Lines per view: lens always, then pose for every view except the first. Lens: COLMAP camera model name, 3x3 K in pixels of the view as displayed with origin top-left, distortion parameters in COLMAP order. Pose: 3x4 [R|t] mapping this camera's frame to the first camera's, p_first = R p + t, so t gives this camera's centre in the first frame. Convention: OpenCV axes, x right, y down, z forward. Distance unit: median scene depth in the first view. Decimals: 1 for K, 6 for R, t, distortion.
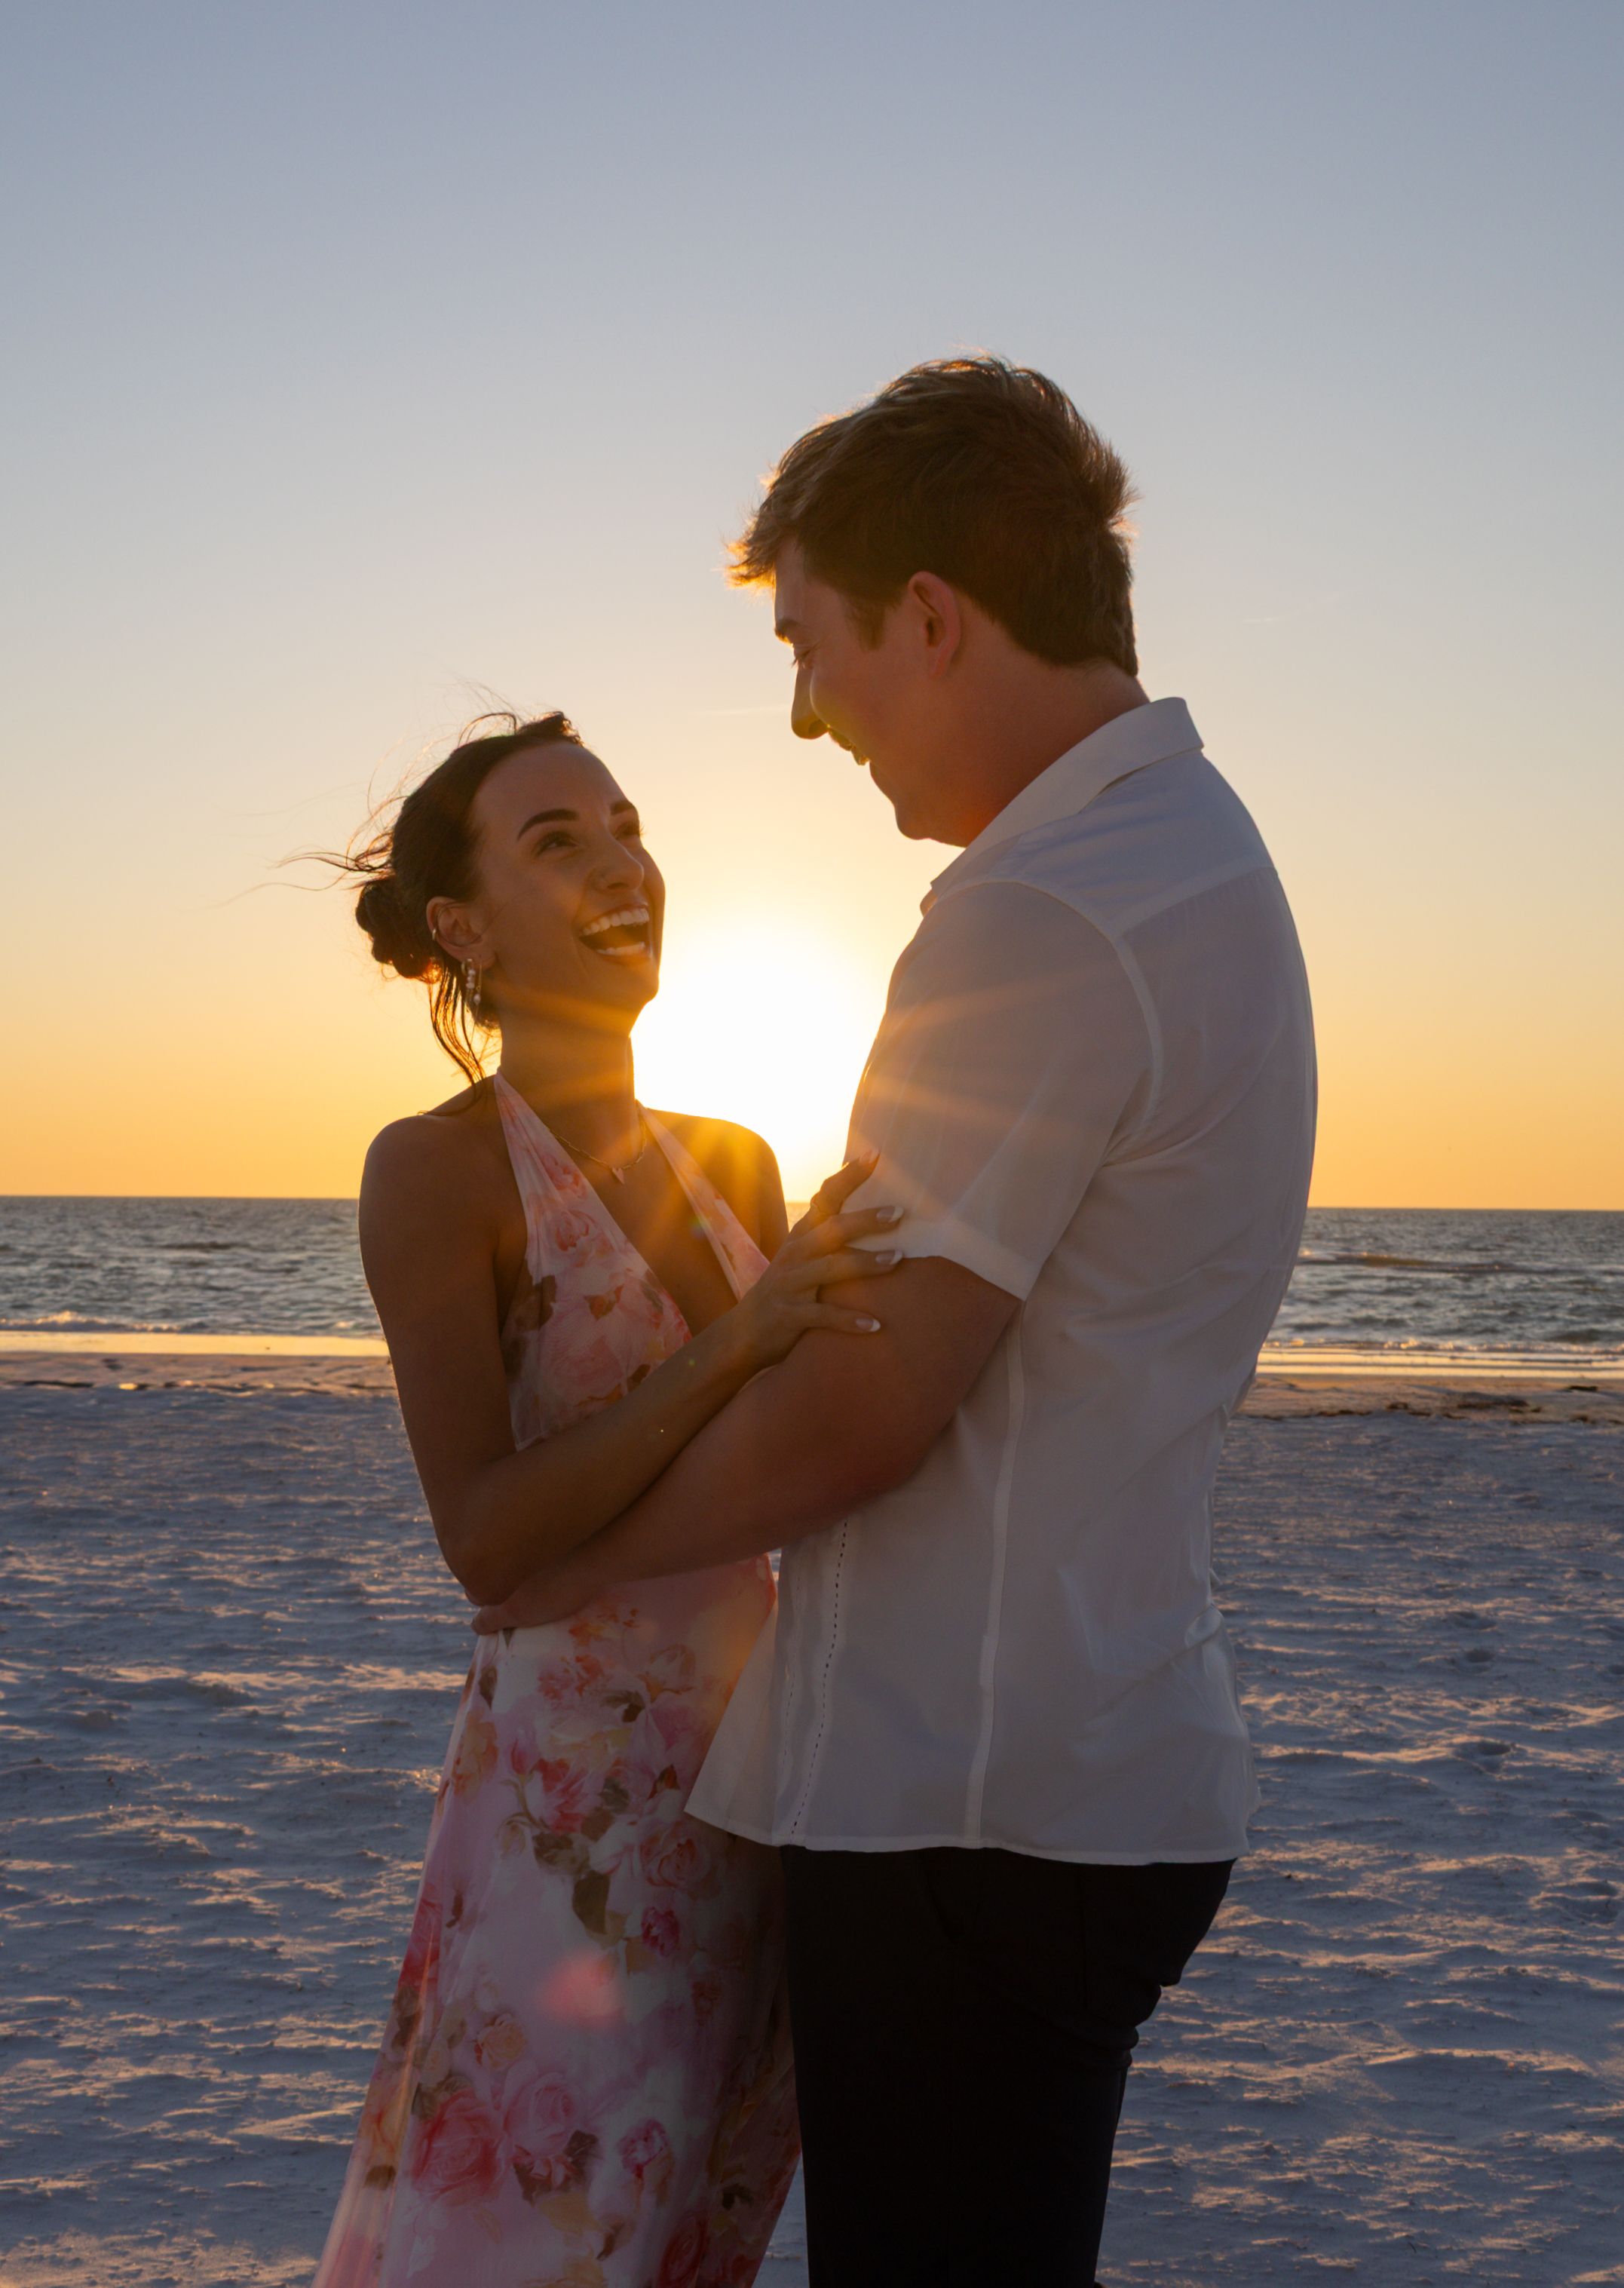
lens RADIAL K [[3039.9, 0, 812.0], [0, 3039.9, 1144.0], [0, 0, 1]] dist [-0.019346, 0.041231]
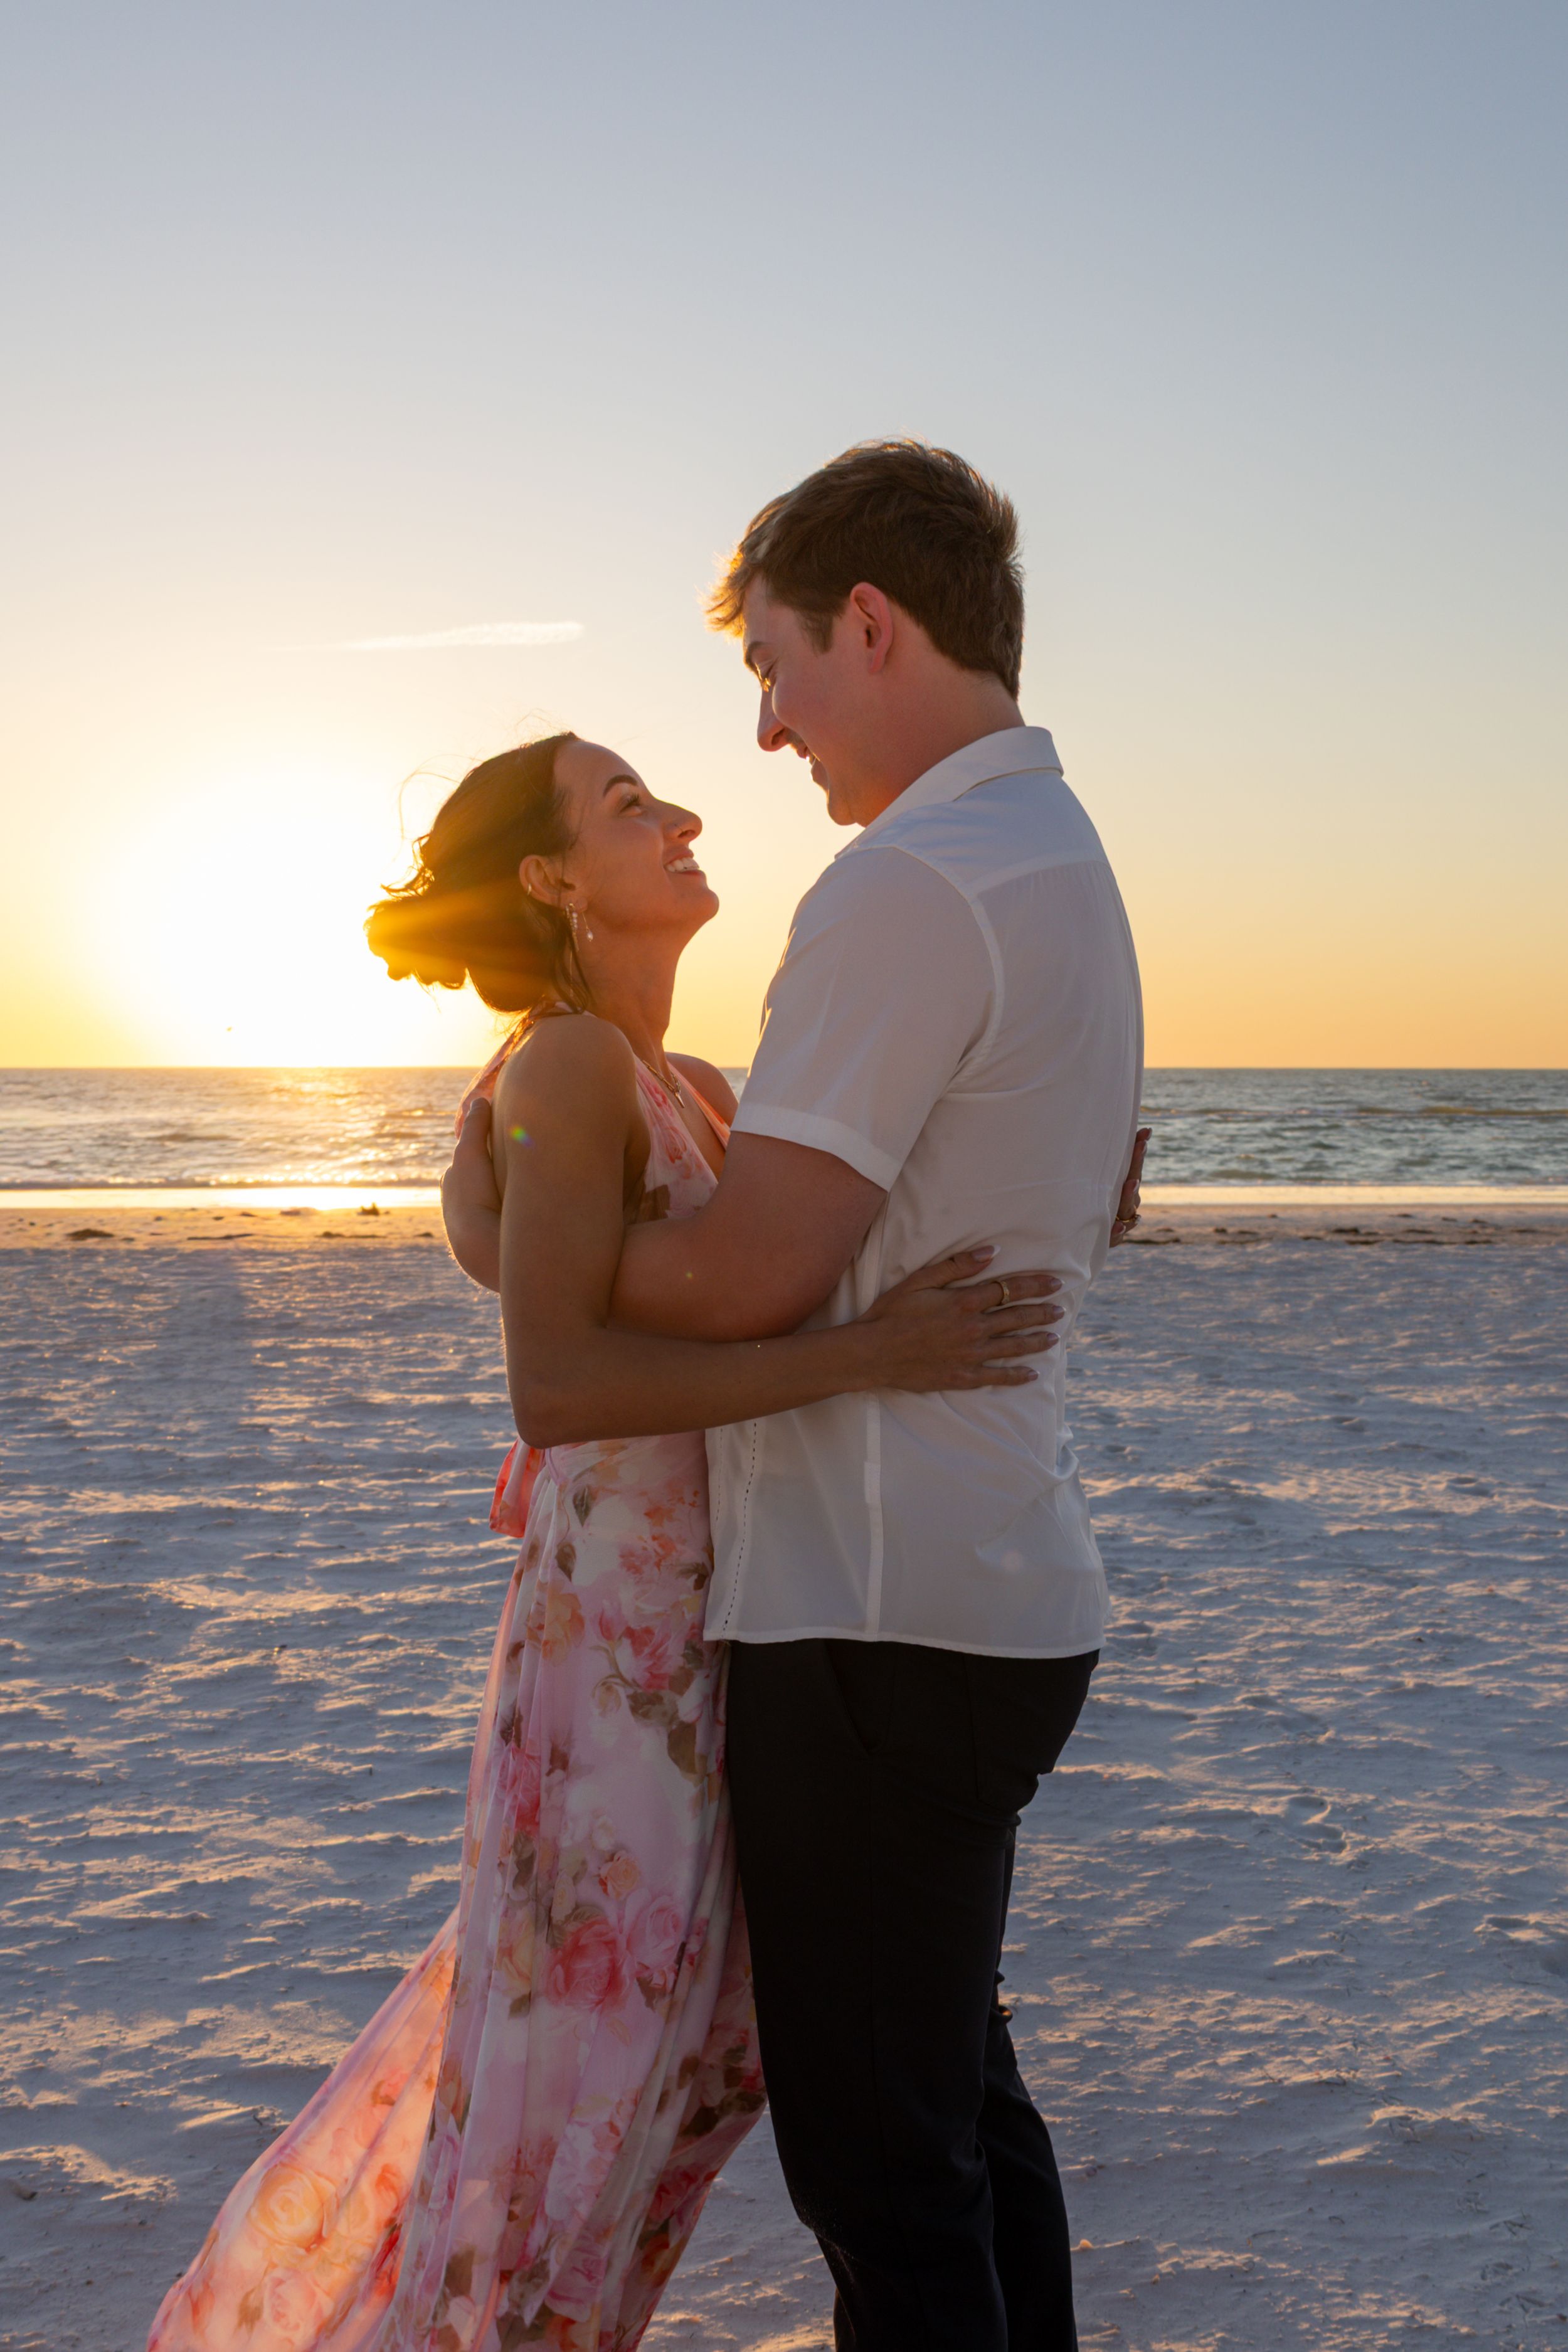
lens RADIAL K [[2512.0, 0, 784.0], [0, 2512.0, 1176.0], [0, 0, 1]] dist [-0.016737, 0.010889]
pose [[0.976255, -0.018164, 0.215862, -0.114855], [0.002745, 0.997436, 0.071514, -0.017764], [-0.216607, -0.069223, 0.973801, 0.035562]]
